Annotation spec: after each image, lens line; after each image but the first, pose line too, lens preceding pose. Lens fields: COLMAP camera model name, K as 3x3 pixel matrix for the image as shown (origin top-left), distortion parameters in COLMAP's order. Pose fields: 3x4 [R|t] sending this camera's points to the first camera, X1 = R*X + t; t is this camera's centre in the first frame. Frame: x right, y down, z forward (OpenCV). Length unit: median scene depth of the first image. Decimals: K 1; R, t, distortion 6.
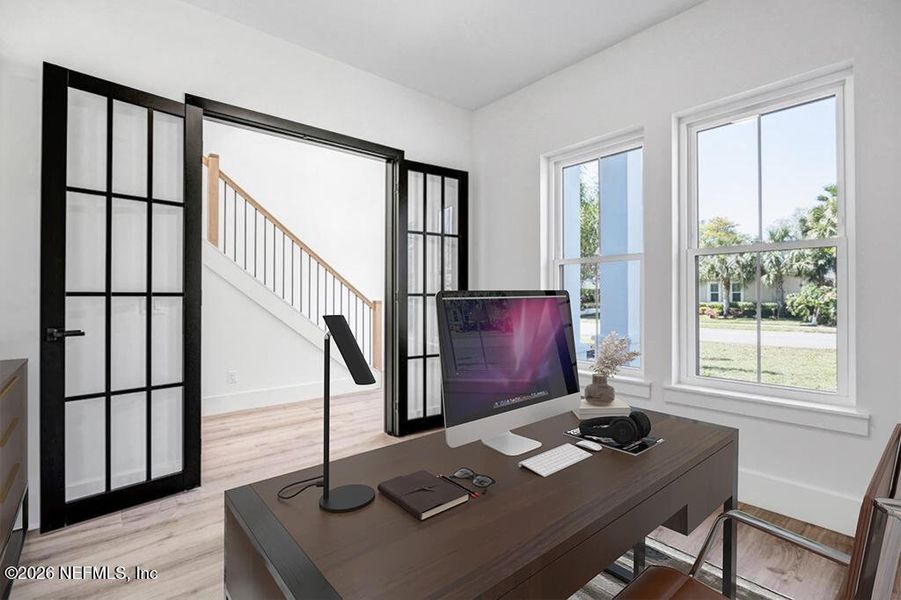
lens RADIAL K [[428.0, 0, 450.5], [0, 428.0, 300.0], [0, 0, 1]] dist [0.043918, 0.000005]
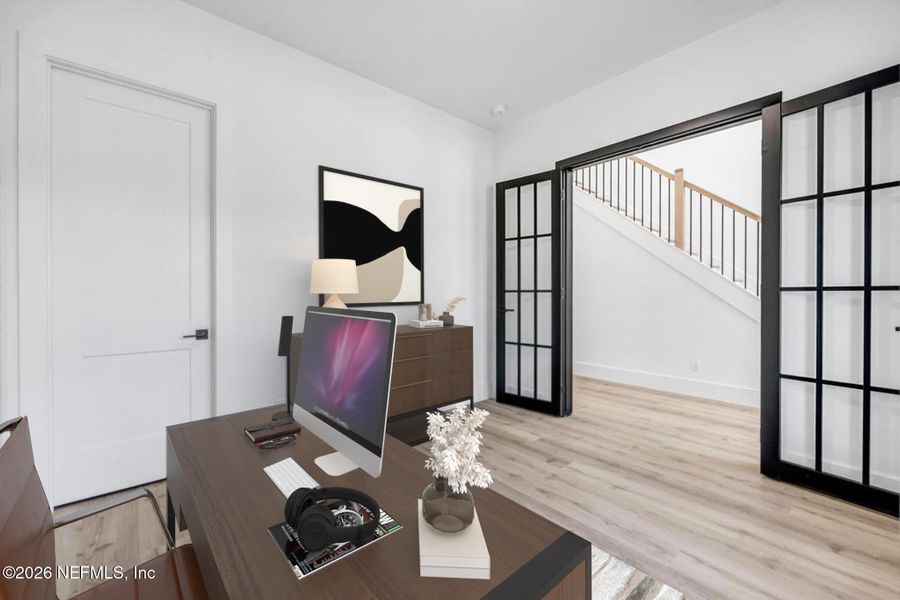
lens RADIAL K [[373.4, 0, 450.0], [0, 373.4, 300.0], [0, 0, 1]] dist [-0.000358, -0.000107]
pose [[0.024731, 0.021886, -0.999455, 0.567893], [-0.005051, 0.999750, 0.021767, -0.005993], [0.999681, 0.004510, 0.024836, 0.466300]]
